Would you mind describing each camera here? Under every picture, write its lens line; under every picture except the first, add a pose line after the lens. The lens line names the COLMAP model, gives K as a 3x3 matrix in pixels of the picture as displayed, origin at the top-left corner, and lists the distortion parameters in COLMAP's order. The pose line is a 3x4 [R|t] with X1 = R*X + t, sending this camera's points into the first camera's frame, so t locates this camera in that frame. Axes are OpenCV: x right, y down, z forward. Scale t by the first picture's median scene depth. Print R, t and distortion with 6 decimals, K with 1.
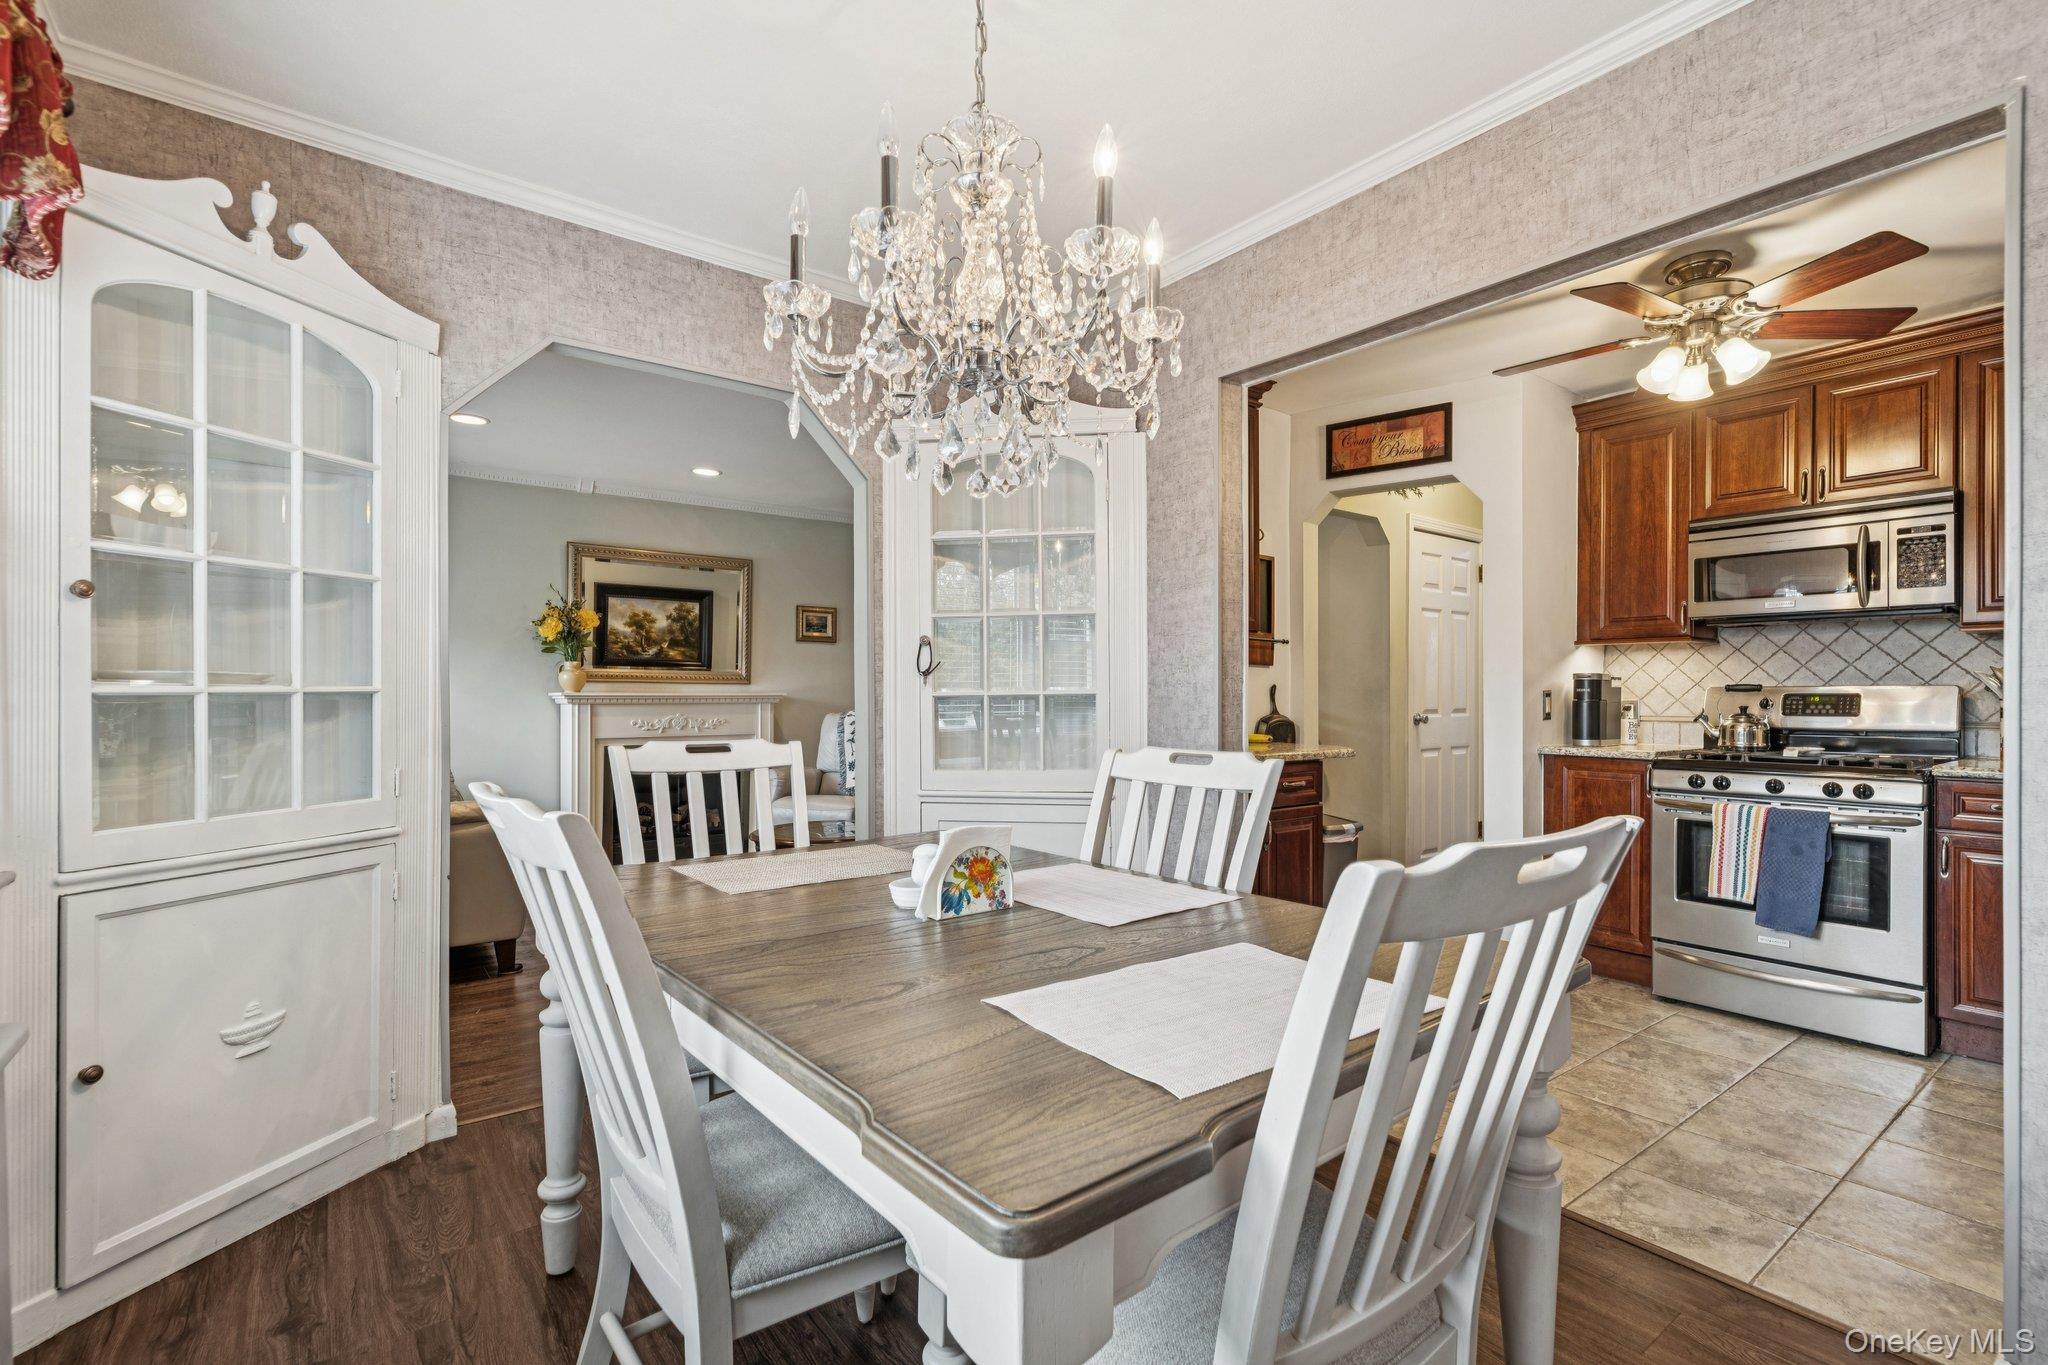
lens RADIAL K [[936.9, 0, 1030.9], [0, 936.9, 692.7], [0, 0, 1]] dist [0.004641, 0.000464]
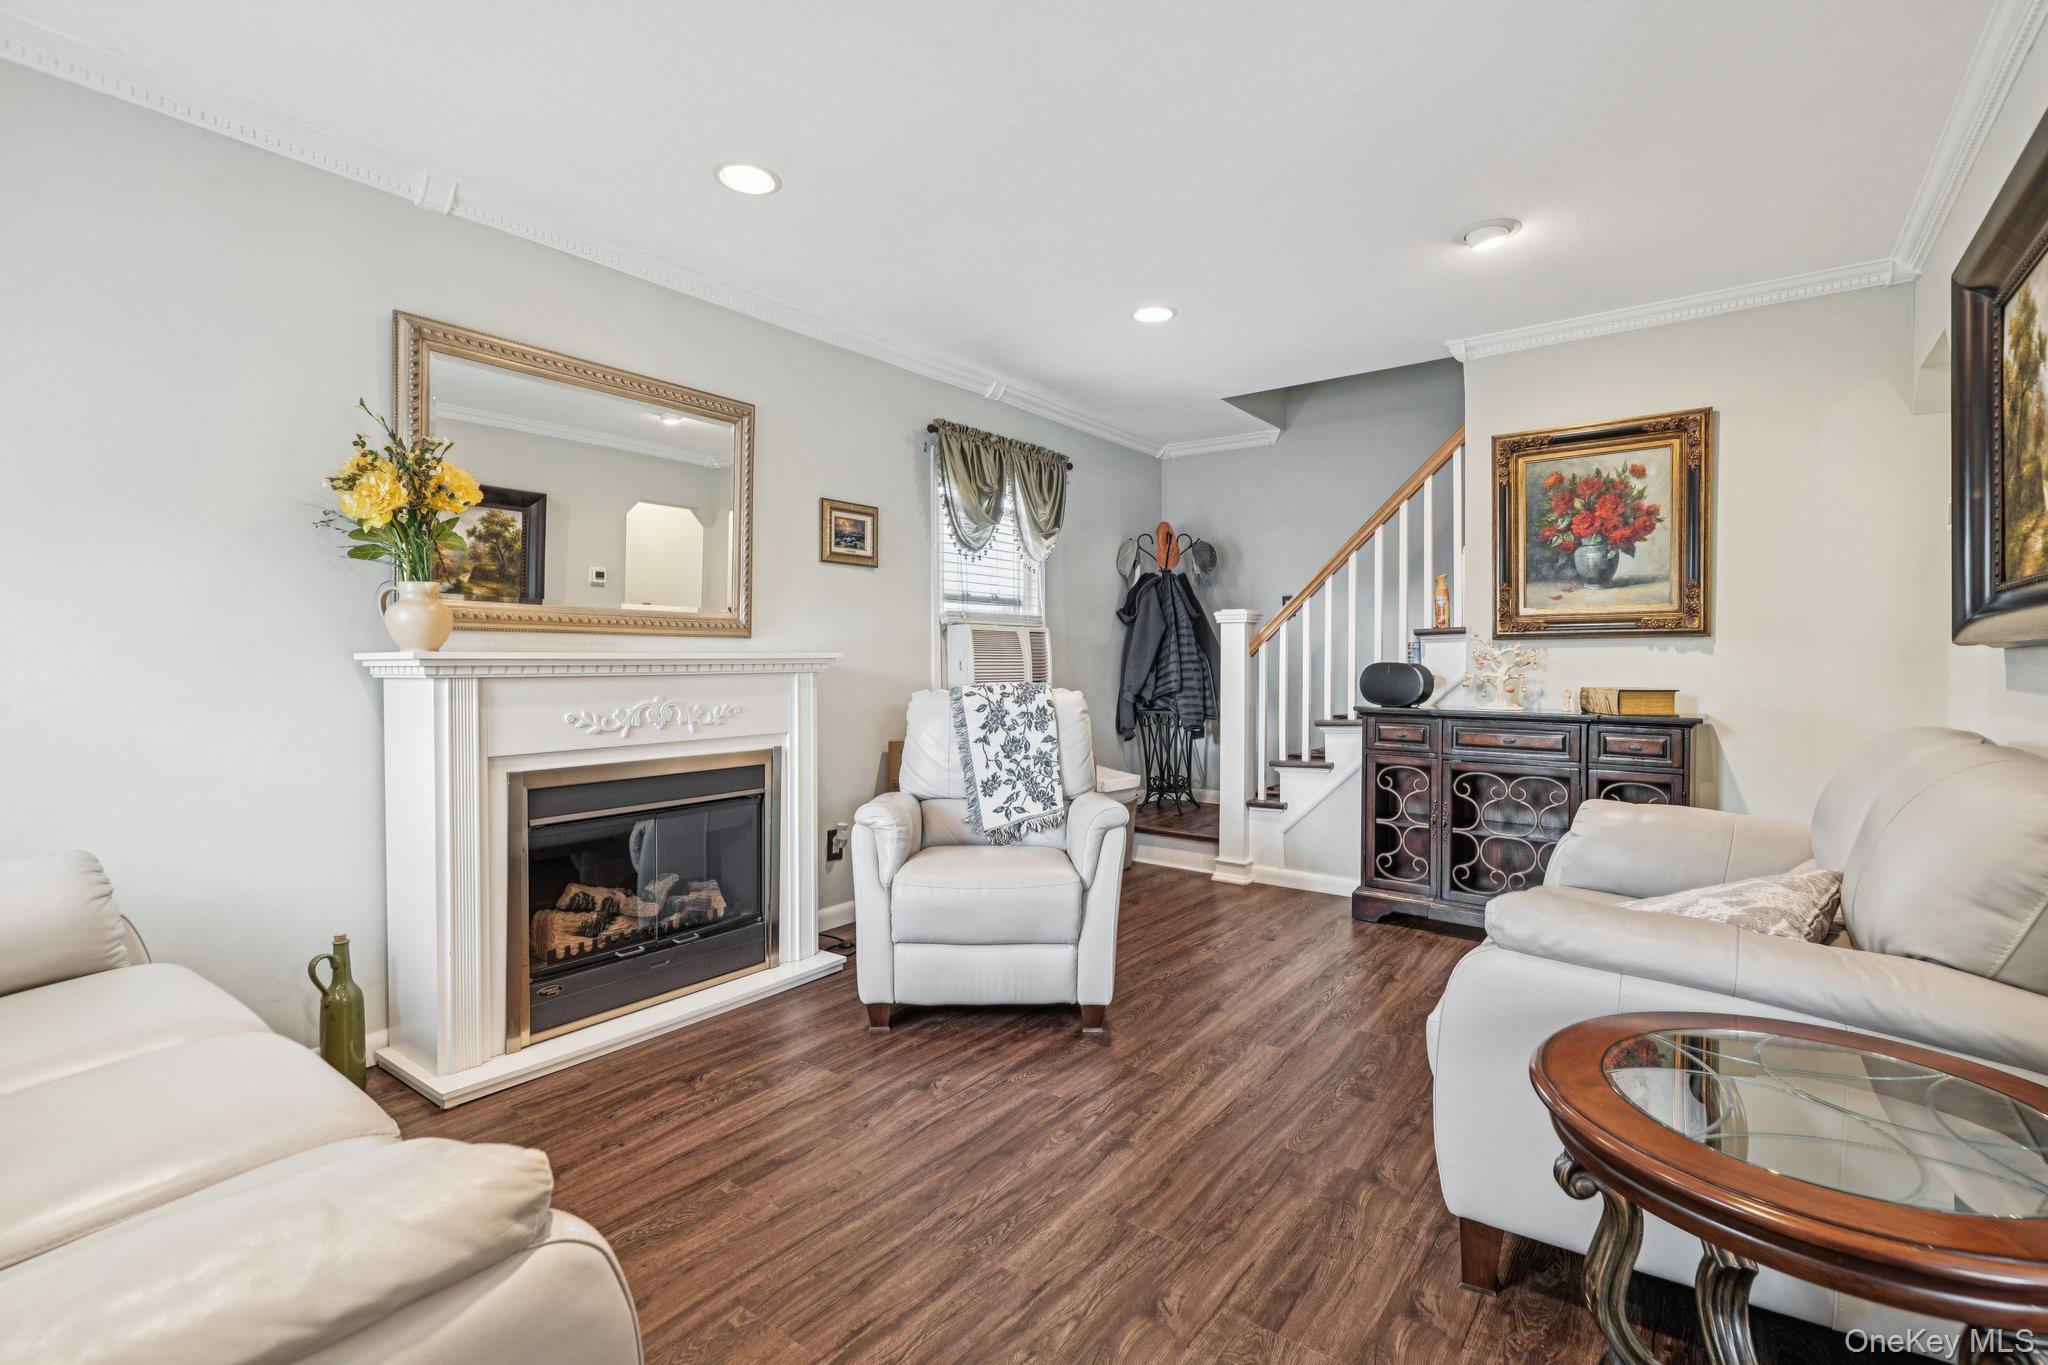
lens RADIAL K [[936.9, 0, 1020.5], [0, 936.9, 670.3], [0, 0, 1]] dist [0.004641, 0.000464]
pose [[0.962068, -0.007121, 0.272716, -0.319439], [0.002967, 0.999873, 0.015638, 0.001866], [-0.272793, -0.014236, 0.961968, 0.472804]]
